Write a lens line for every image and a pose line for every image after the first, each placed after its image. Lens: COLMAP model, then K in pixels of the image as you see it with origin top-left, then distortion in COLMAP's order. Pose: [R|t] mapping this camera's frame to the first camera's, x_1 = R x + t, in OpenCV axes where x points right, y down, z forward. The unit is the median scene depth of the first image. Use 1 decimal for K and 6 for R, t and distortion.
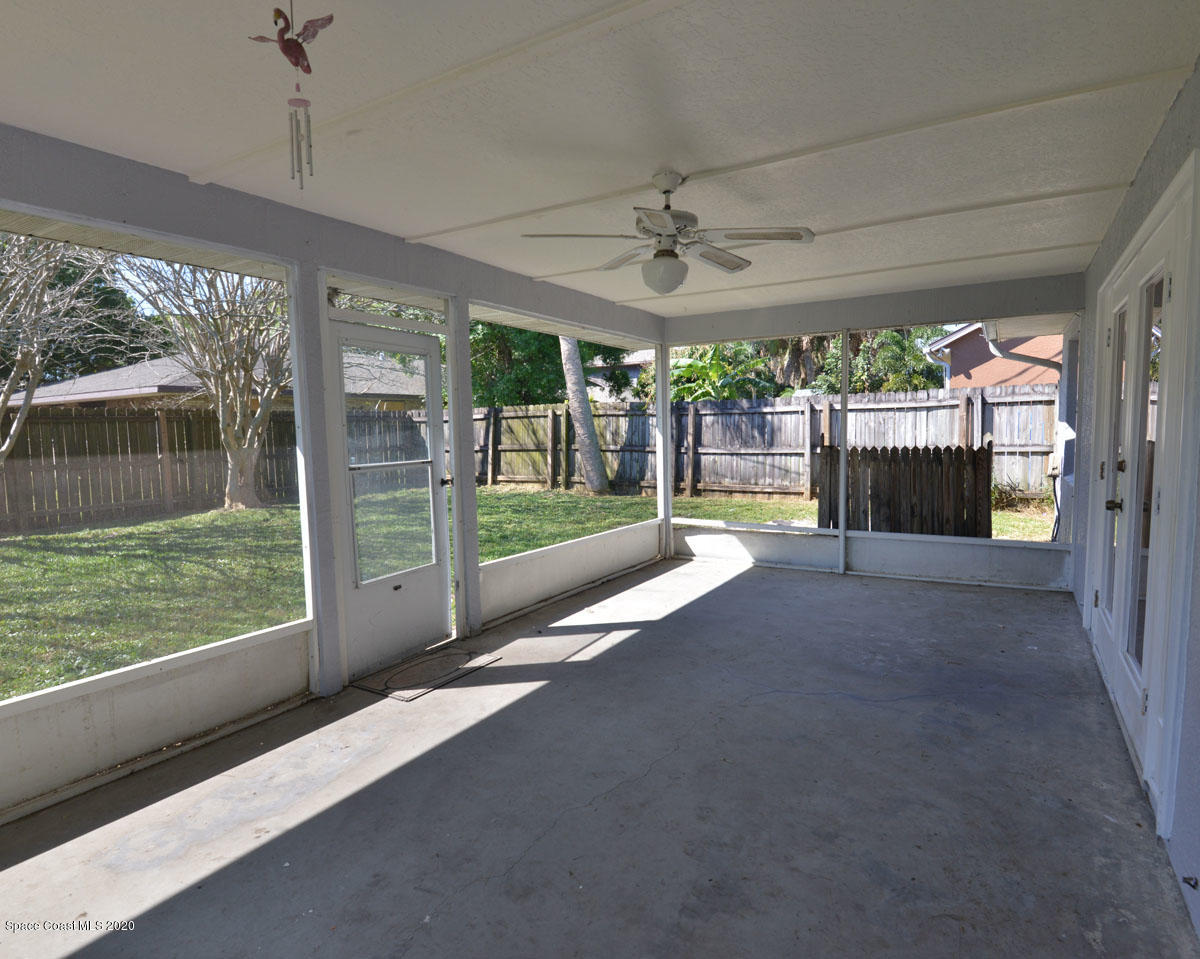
lens RADIAL K [[663.2, 0, 597.8], [0, 663.2, 482.3], [0, 0, 1]] dist [-0.003015, -0.010981]
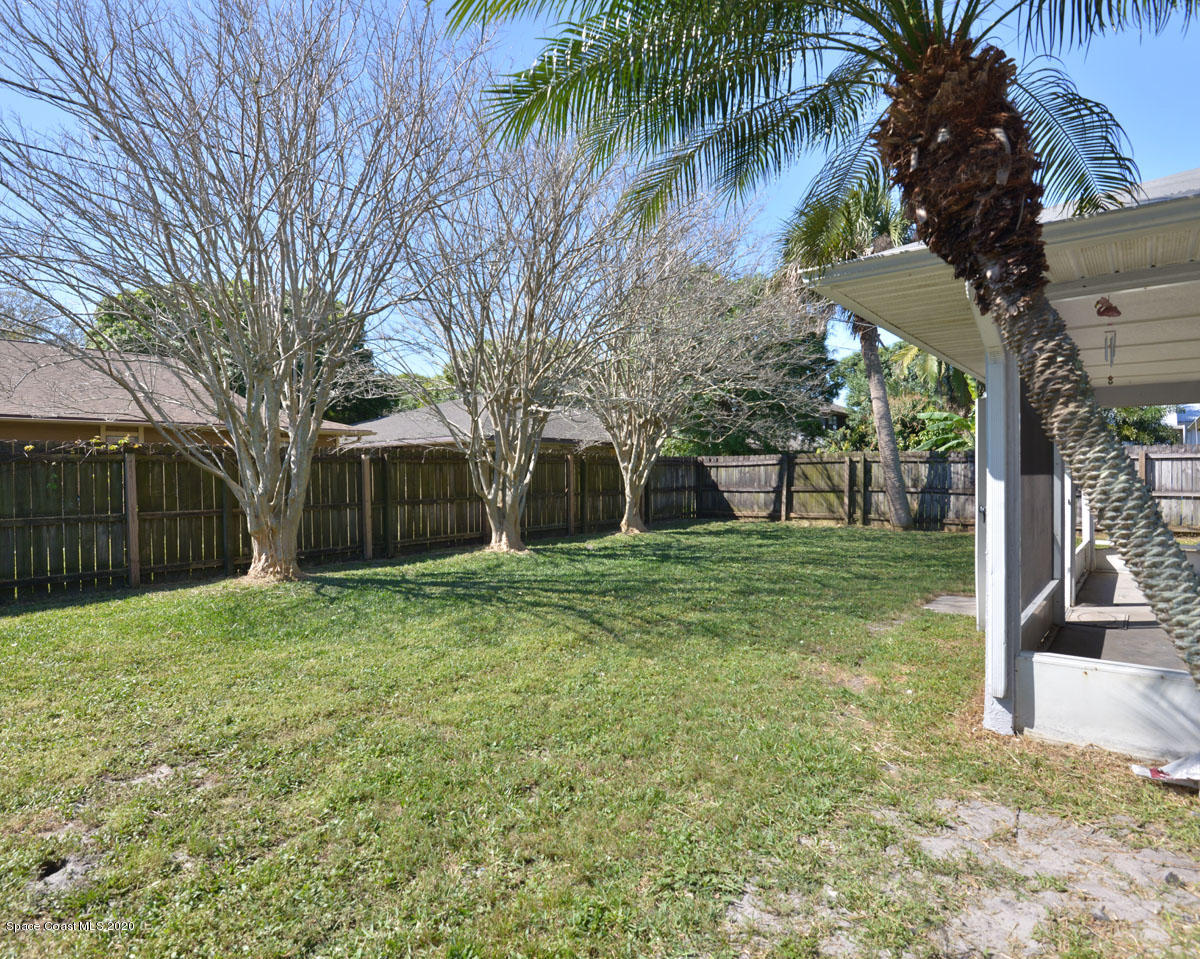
lens RADIAL K [[663.2, 0, 597.8], [0, 663.2, 482.3], [0, 0, 1]] dist [-0.003015, -0.010981]
pose [[0.991353, 0.012222, -0.130654, -0.519924], [-0.021602, 0.997270, -0.070616, 0.039702], [0.129434, 0.072827, 0.988910, -0.303572]]
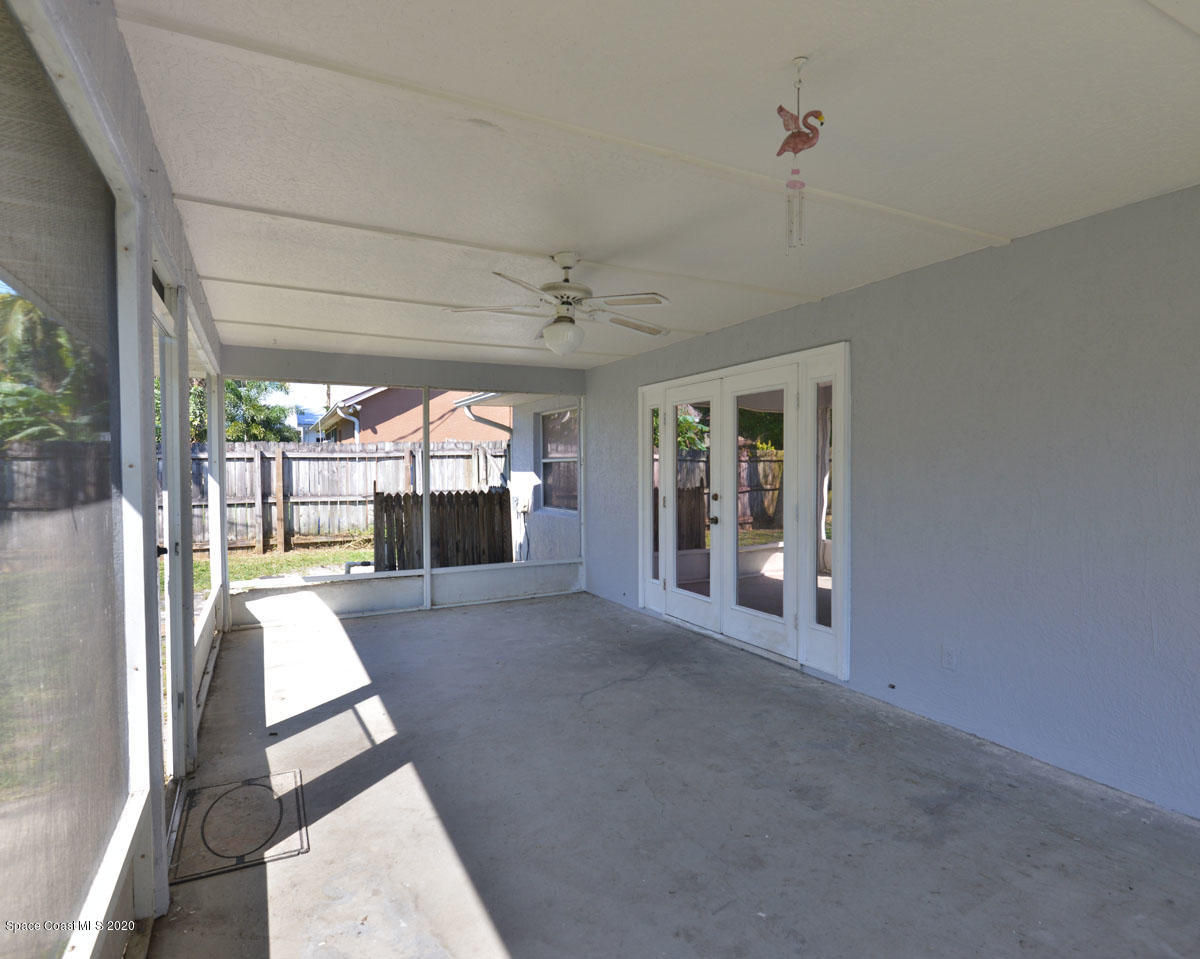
lens RADIAL K [[663.2, 0, 597.8], [0, 663.2, 482.3], [0, 0, 1]] dist [-0.003015, -0.010981]
pose [[0.516266, -0.003876, 0.856419, -0.278264], [0.068608, 0.996963, -0.036846, -0.007071], [-0.853676, 0.077780, 0.514964, 0.127144]]
